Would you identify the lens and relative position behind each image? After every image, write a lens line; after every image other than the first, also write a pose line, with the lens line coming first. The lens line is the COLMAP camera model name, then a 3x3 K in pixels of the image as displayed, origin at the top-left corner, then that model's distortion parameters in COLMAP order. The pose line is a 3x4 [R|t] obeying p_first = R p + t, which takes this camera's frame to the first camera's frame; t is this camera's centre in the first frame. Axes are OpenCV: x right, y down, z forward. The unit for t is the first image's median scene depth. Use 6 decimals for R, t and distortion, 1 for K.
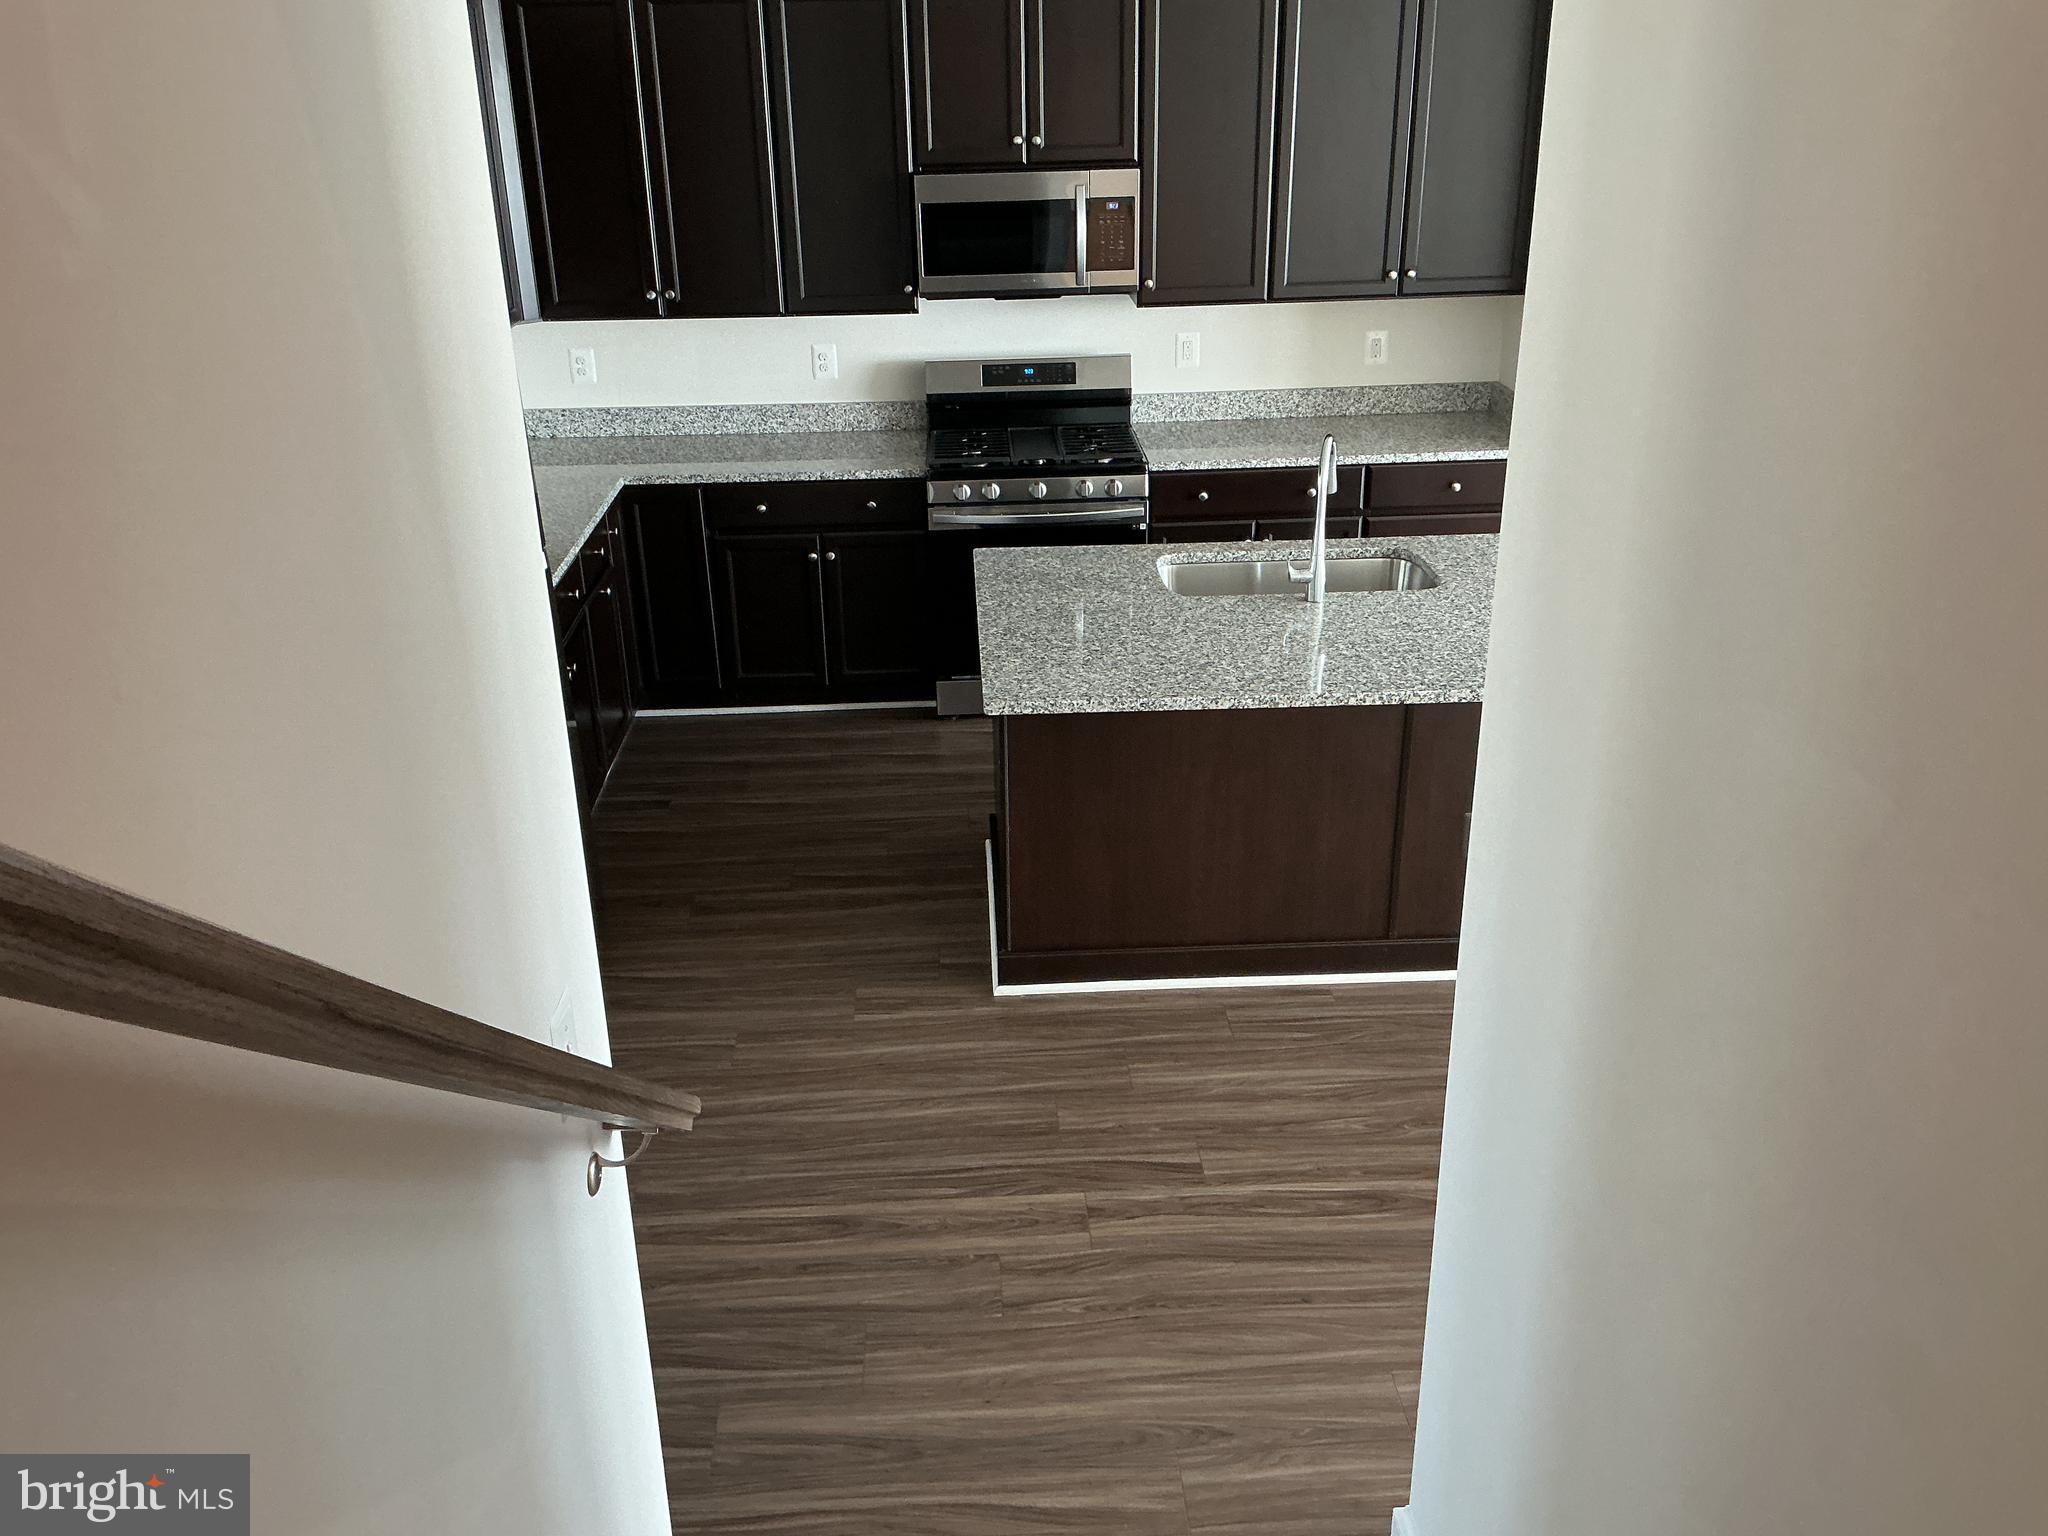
lens RADIAL K [[1686.8, 0, 1021.1], [0, 1686.8, 760.8], [0, 0, 1]] dist [0.146786, -0.294609]
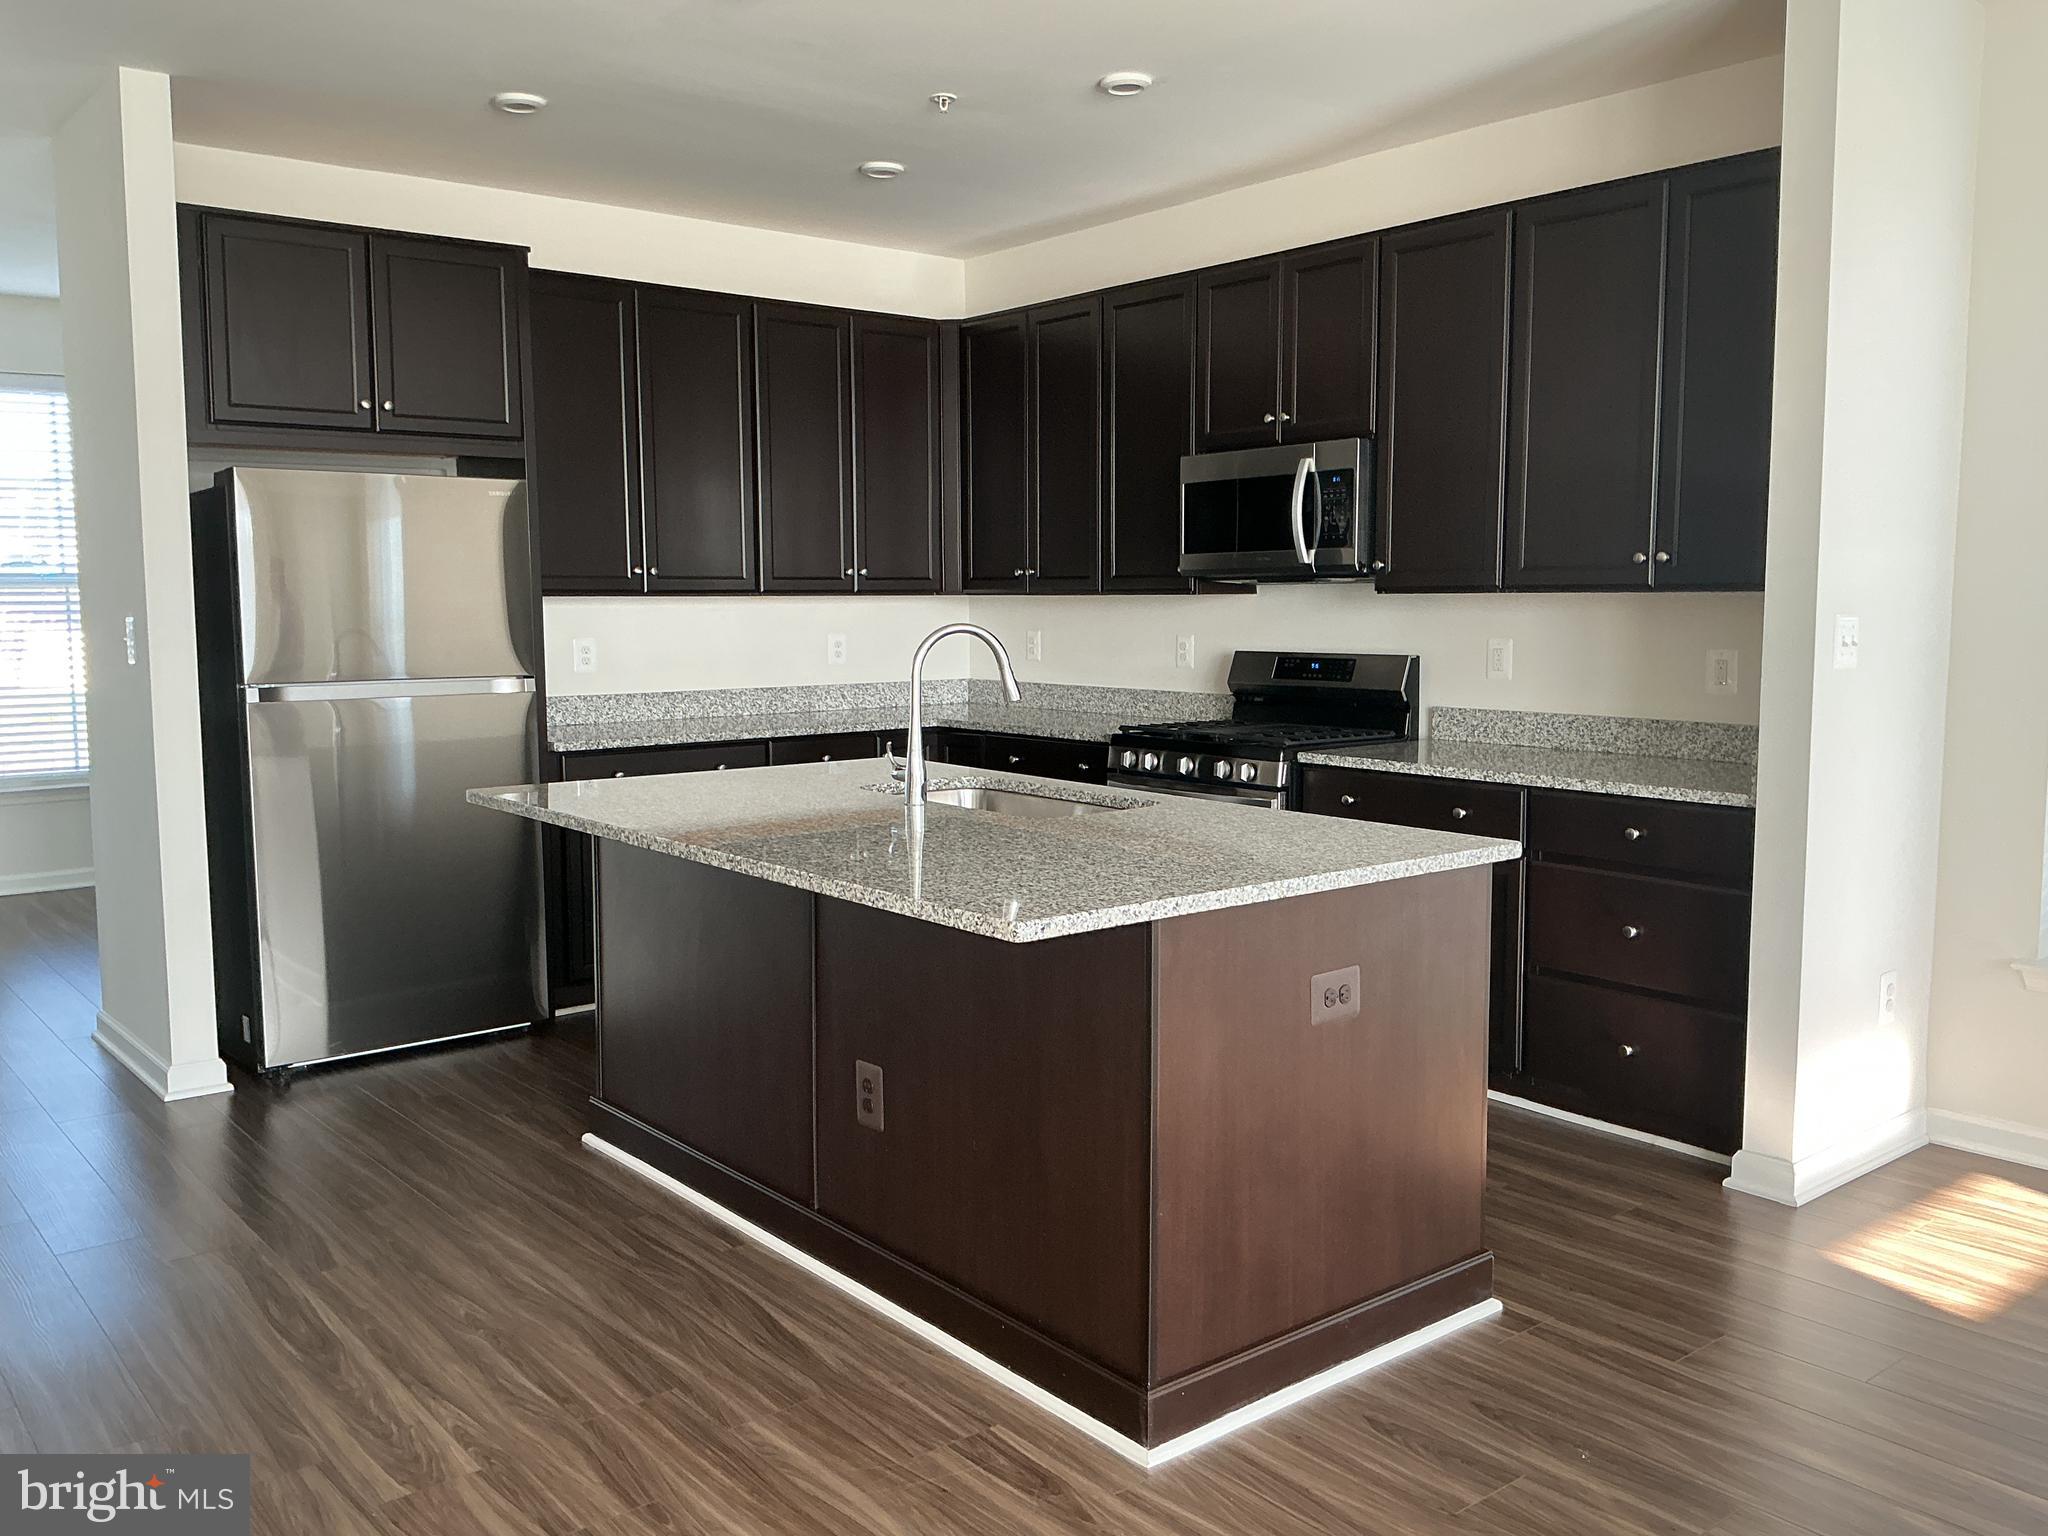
lens RADIAL K [[1686.8, 0, 1021.1], [0, 1686.8, 760.8], [0, 0, 1]] dist [0.146786, -0.294609]
pose [[0.589349, 0.096051, -0.802148, 0.659824], [-0.328954, 0.935399, -0.129681, -0.015498], [0.737873, 0.340297, 0.582873, 0.393242]]
